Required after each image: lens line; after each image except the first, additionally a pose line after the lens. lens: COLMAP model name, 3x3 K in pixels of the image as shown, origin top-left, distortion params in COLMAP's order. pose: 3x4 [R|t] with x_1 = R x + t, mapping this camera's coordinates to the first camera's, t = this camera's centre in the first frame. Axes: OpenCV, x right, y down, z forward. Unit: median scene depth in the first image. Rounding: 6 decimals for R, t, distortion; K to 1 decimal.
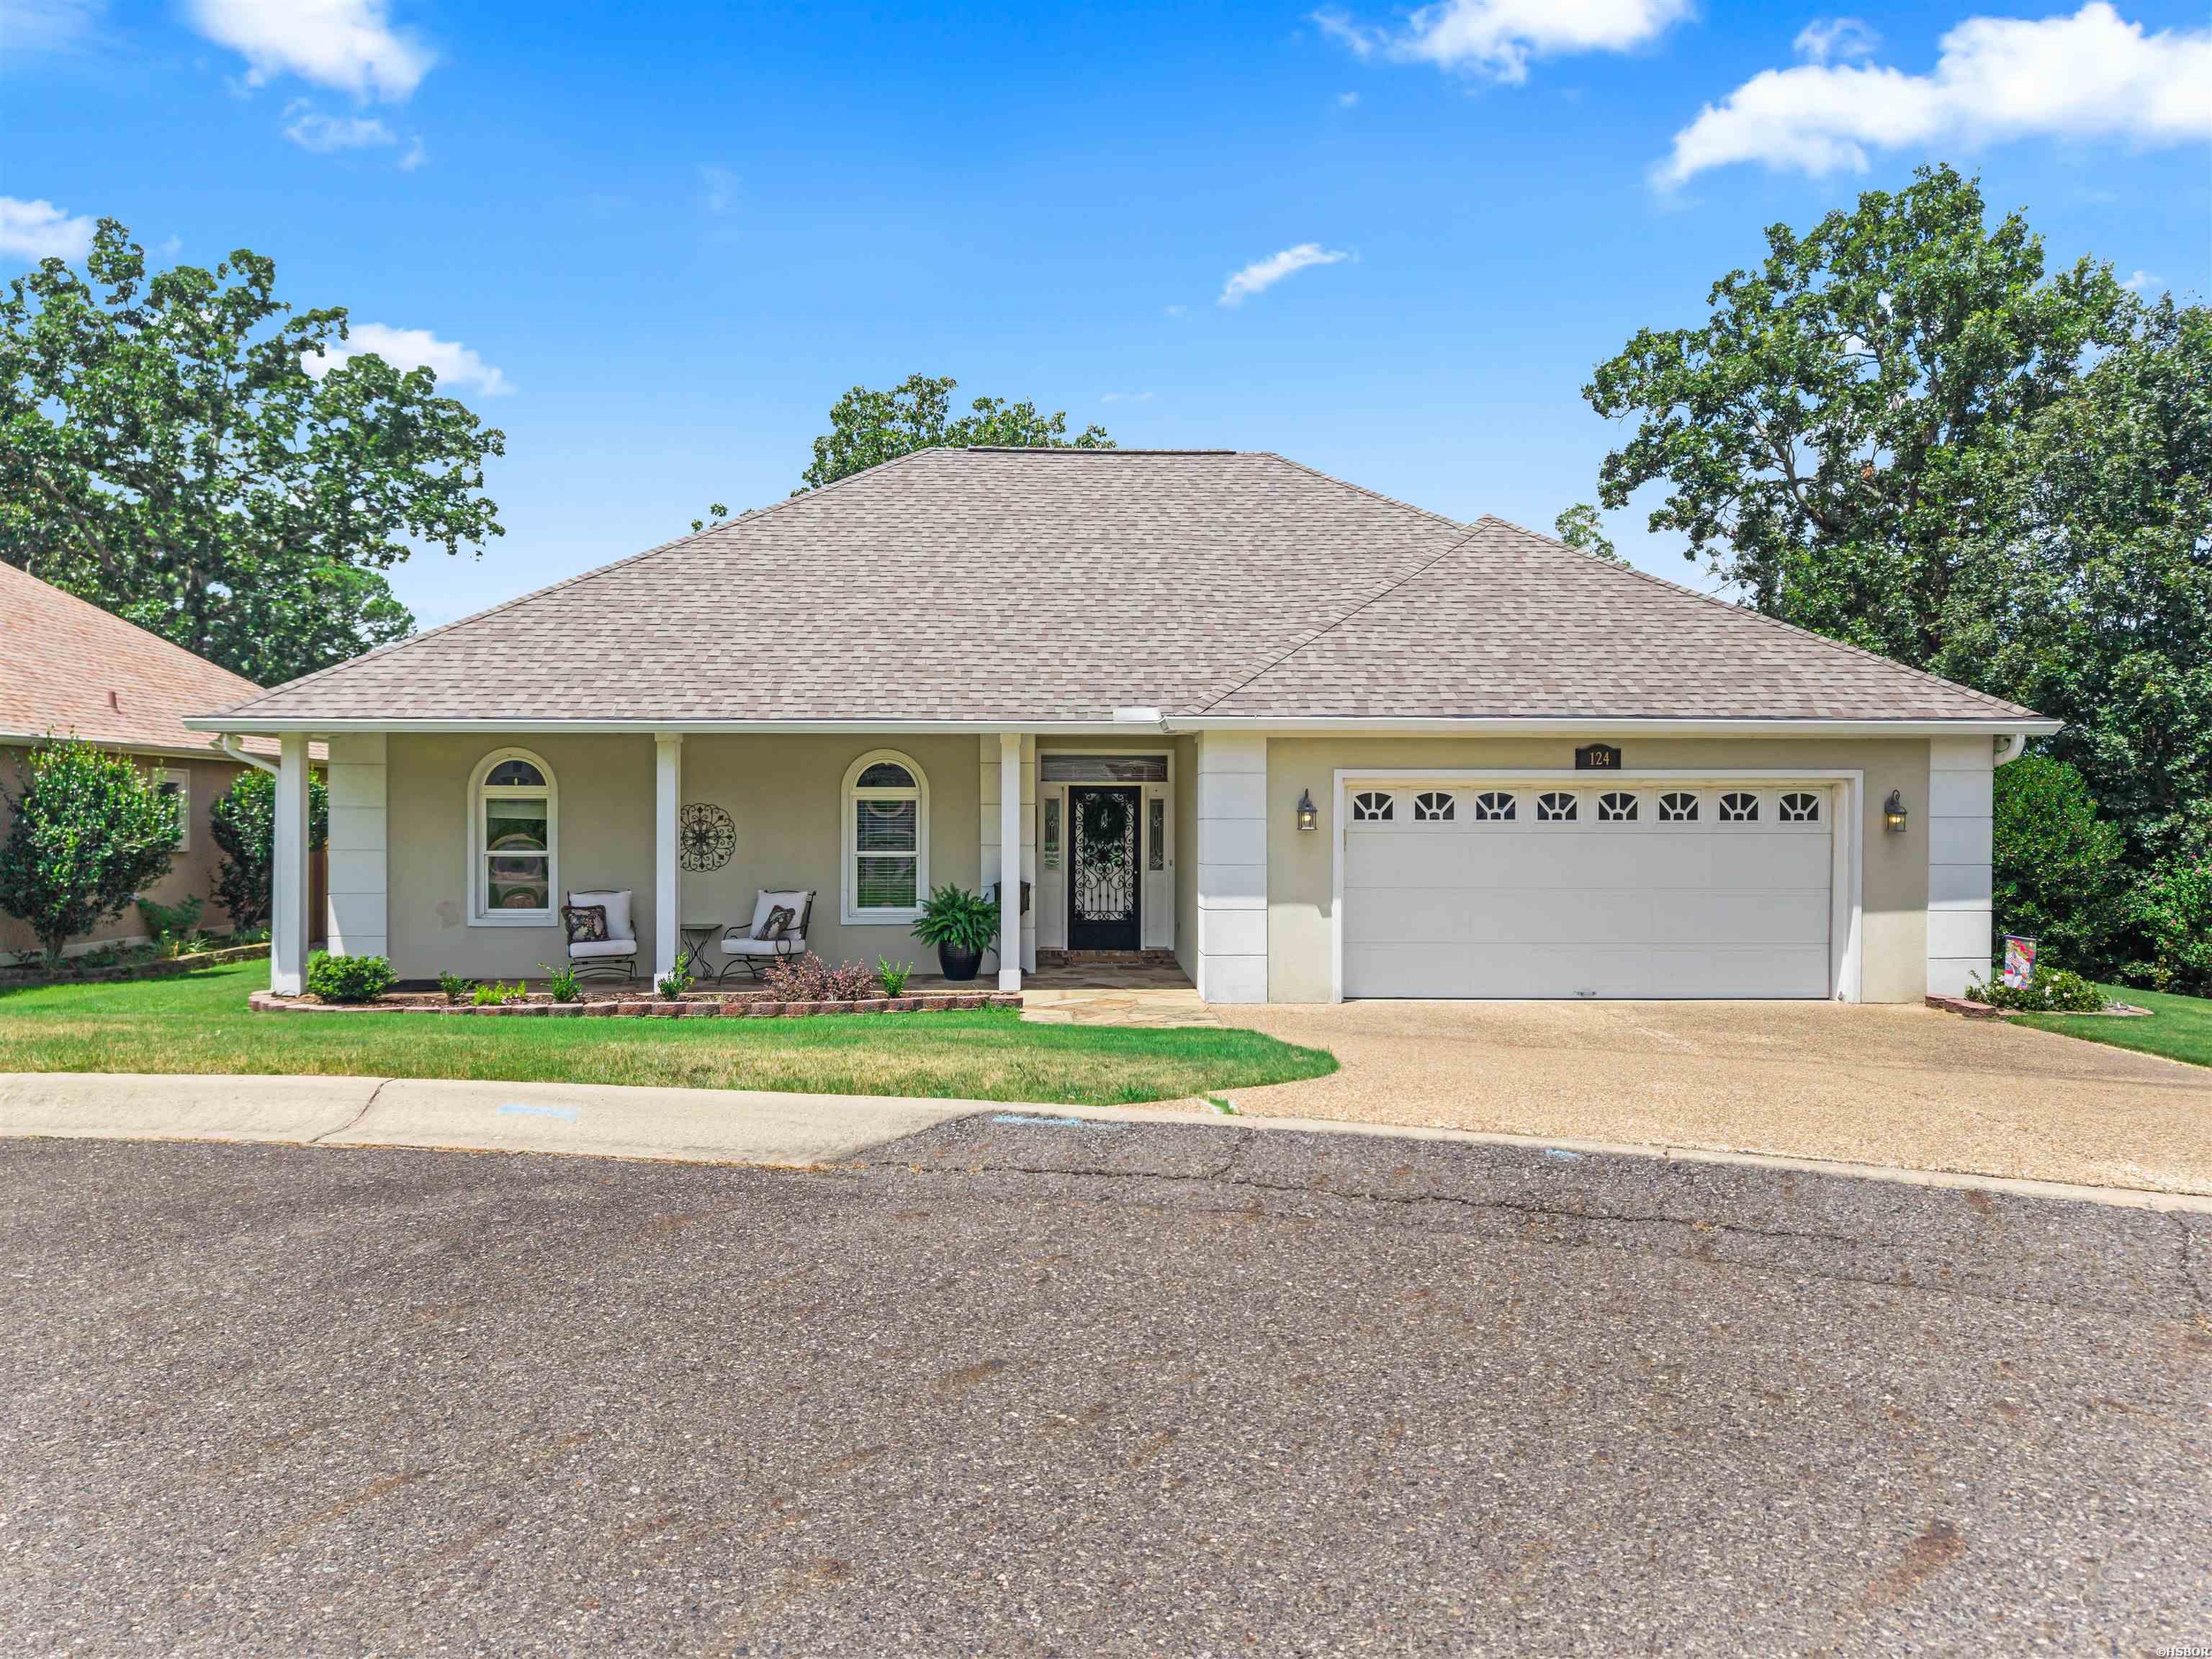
lens RADIAL K [[1495.2, 0, 1099.8], [0, 1495.2, 825.9], [0, 0, 1]] dist [0.010688, -0.002743]
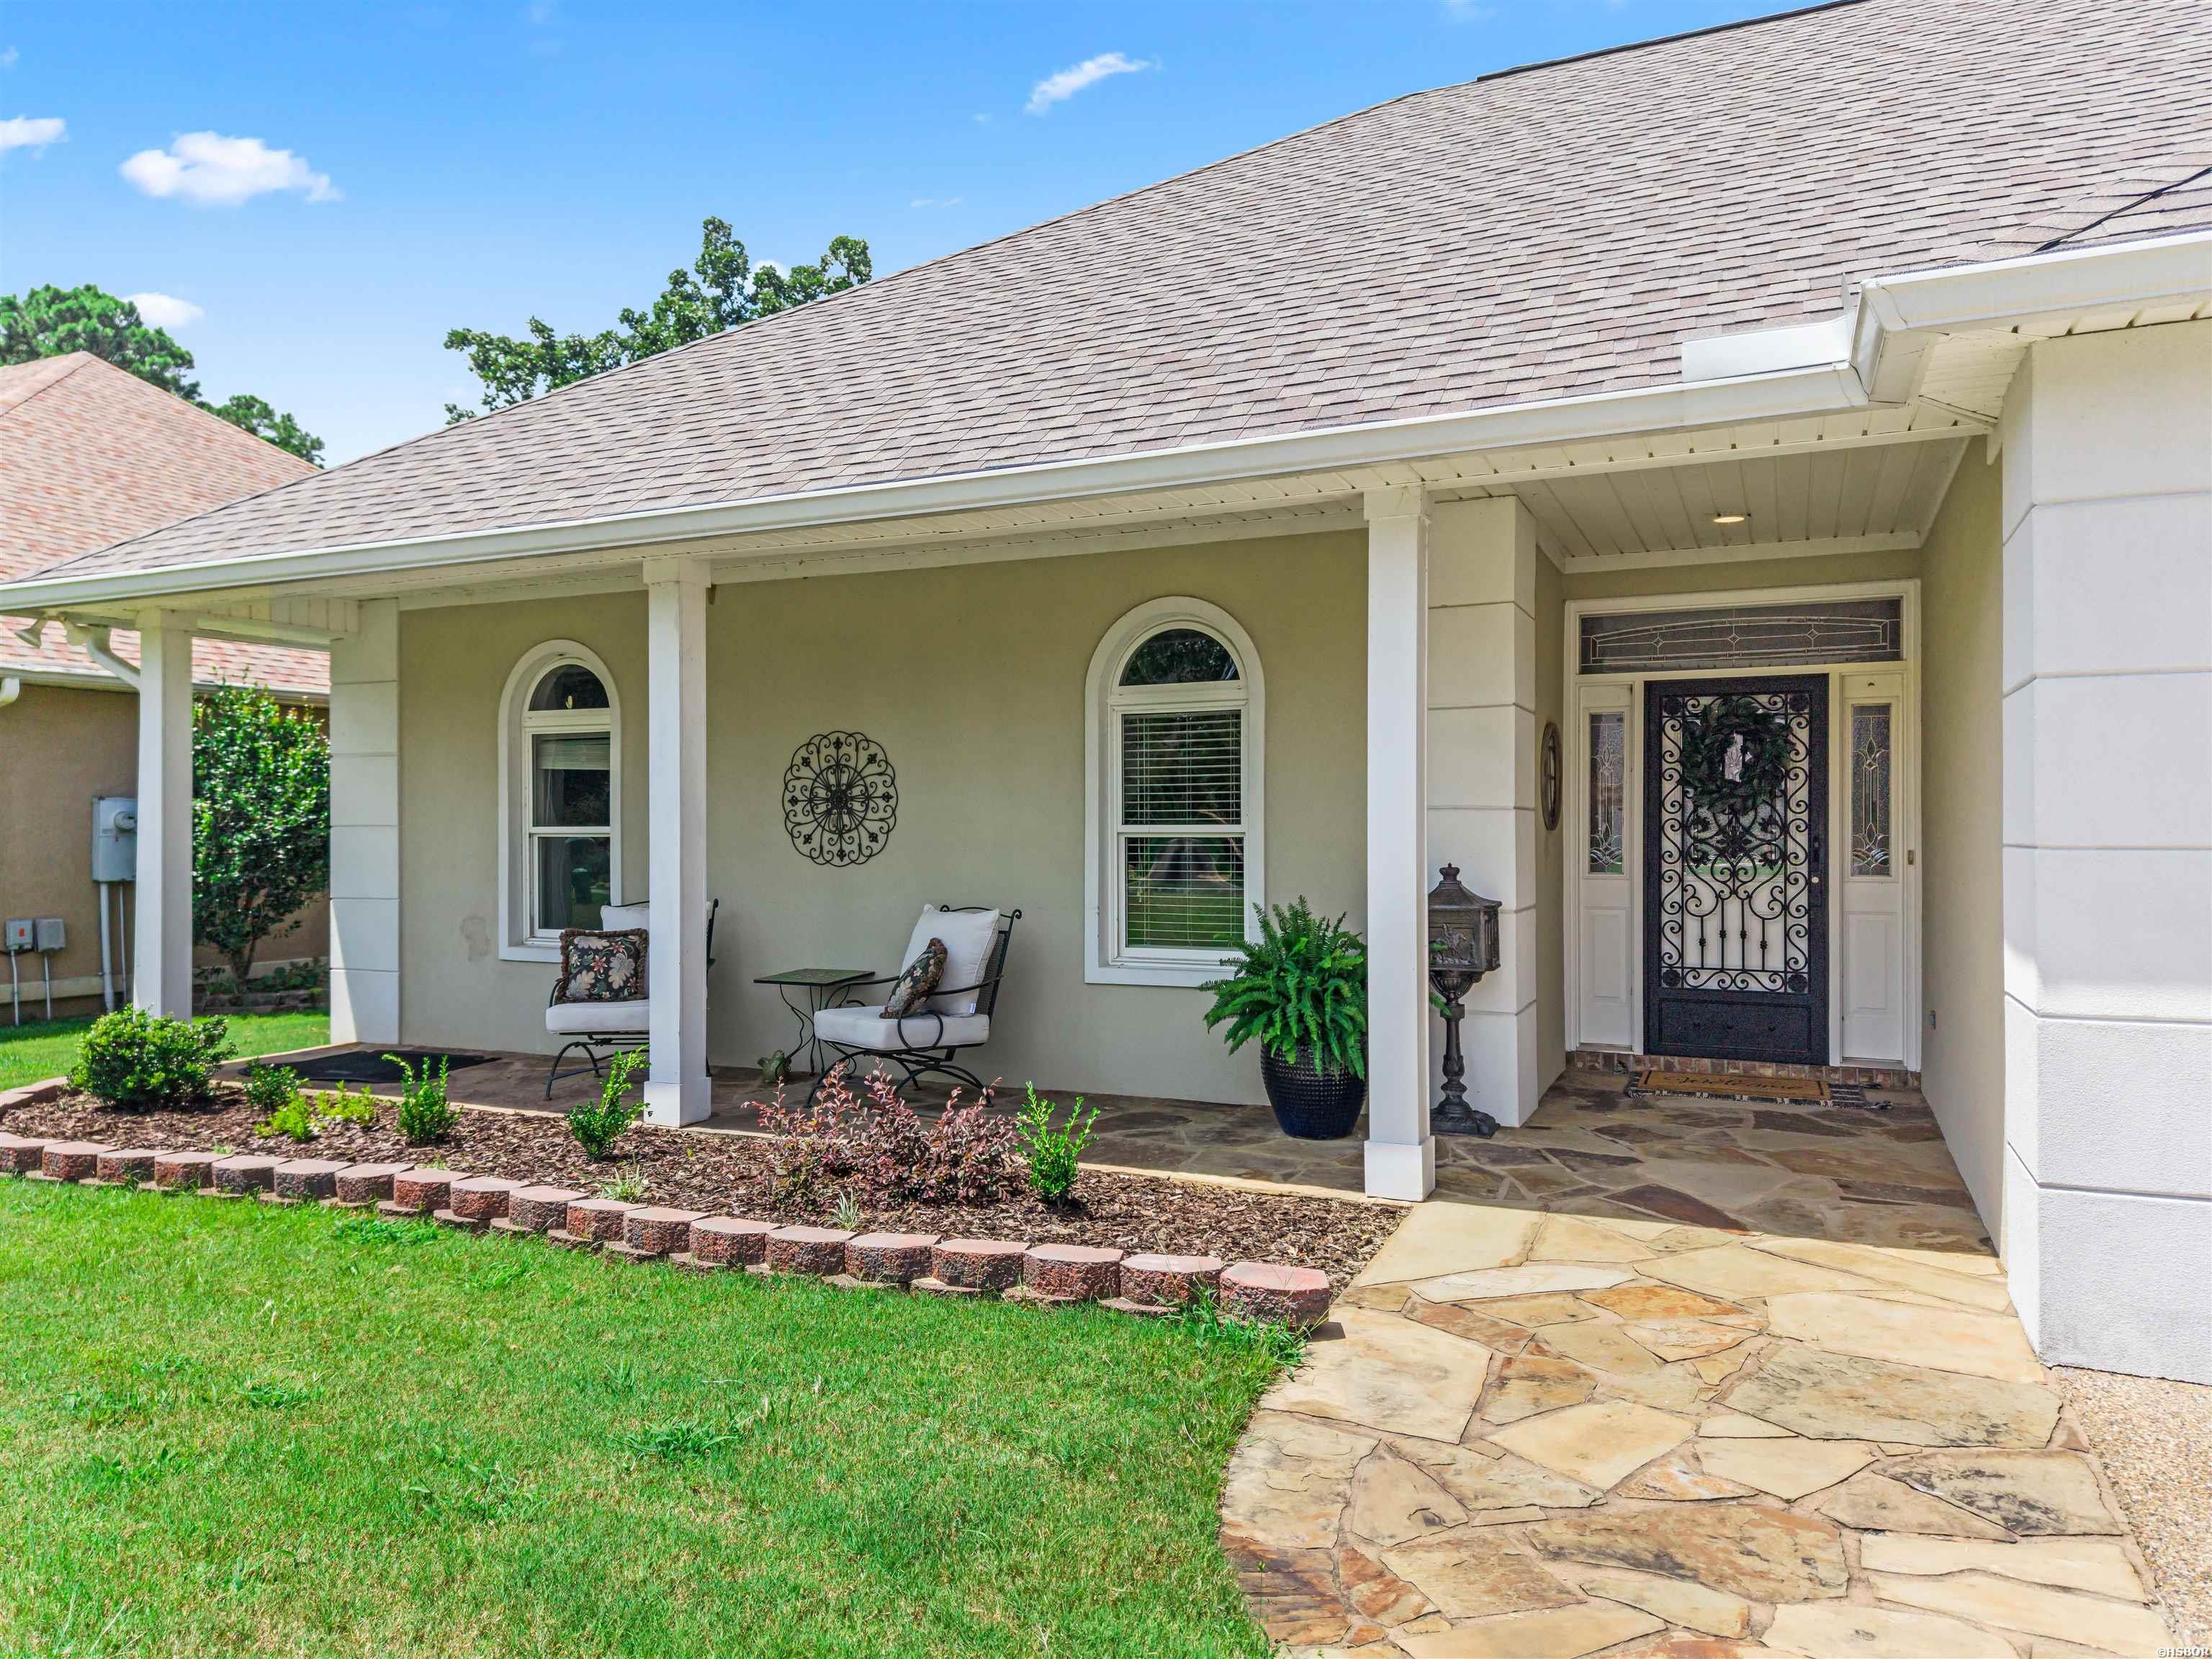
lens RADIAL K [[1495.2, 0, 1091.0], [0, 1495.2, 831.6], [0, 0, 1]] dist [0.010688, -0.002743]
pose [[0.893829, -0.002595, -0.448400, 0.030884], [0.001029, 0.999992, -0.003736, 0.018704], [0.448406, 0.002878, 0.893825, 0.530659]]
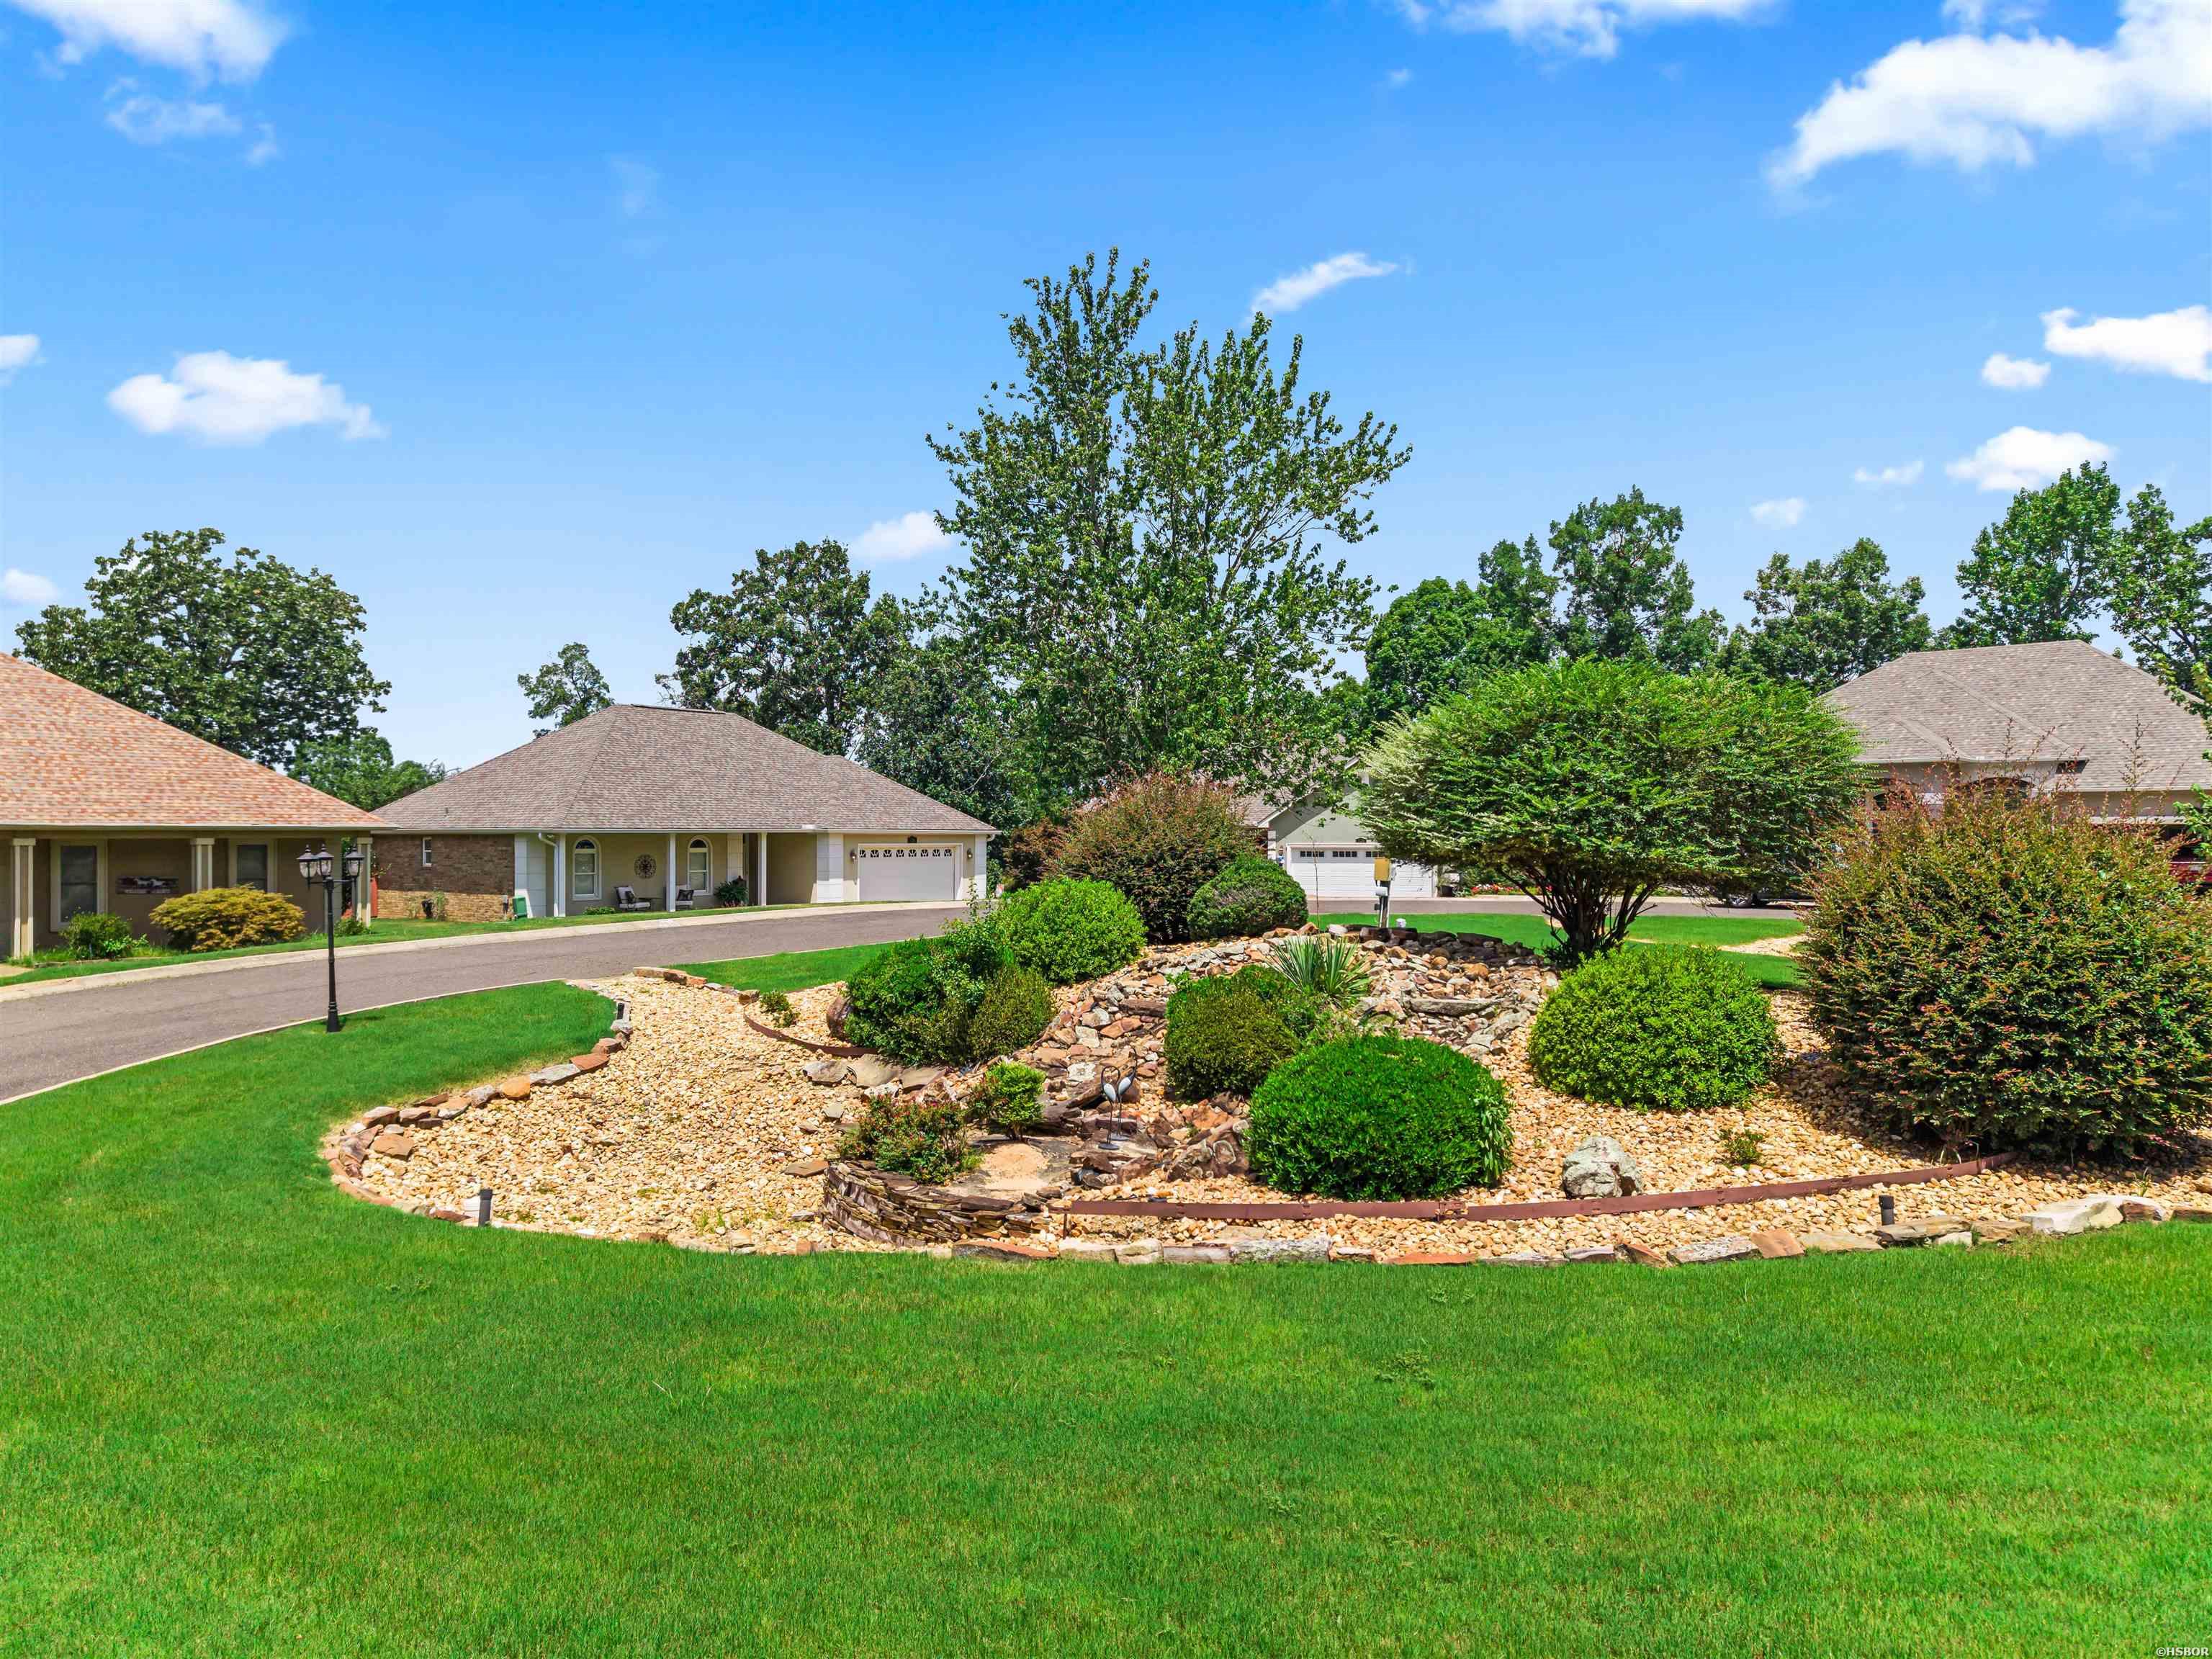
lens RADIAL K [[1495.2, 0, 1114.8], [0, 1495.2, 834.8], [0, 0, 1]] dist [0.010688, -0.002743]
pose [[0.633879, -0.002349, 0.773429, -1.726099], [0.003601, 0.999994, 0.000087, -0.043598], [-0.773424, 0.002730, 0.633883, -1.360447]]
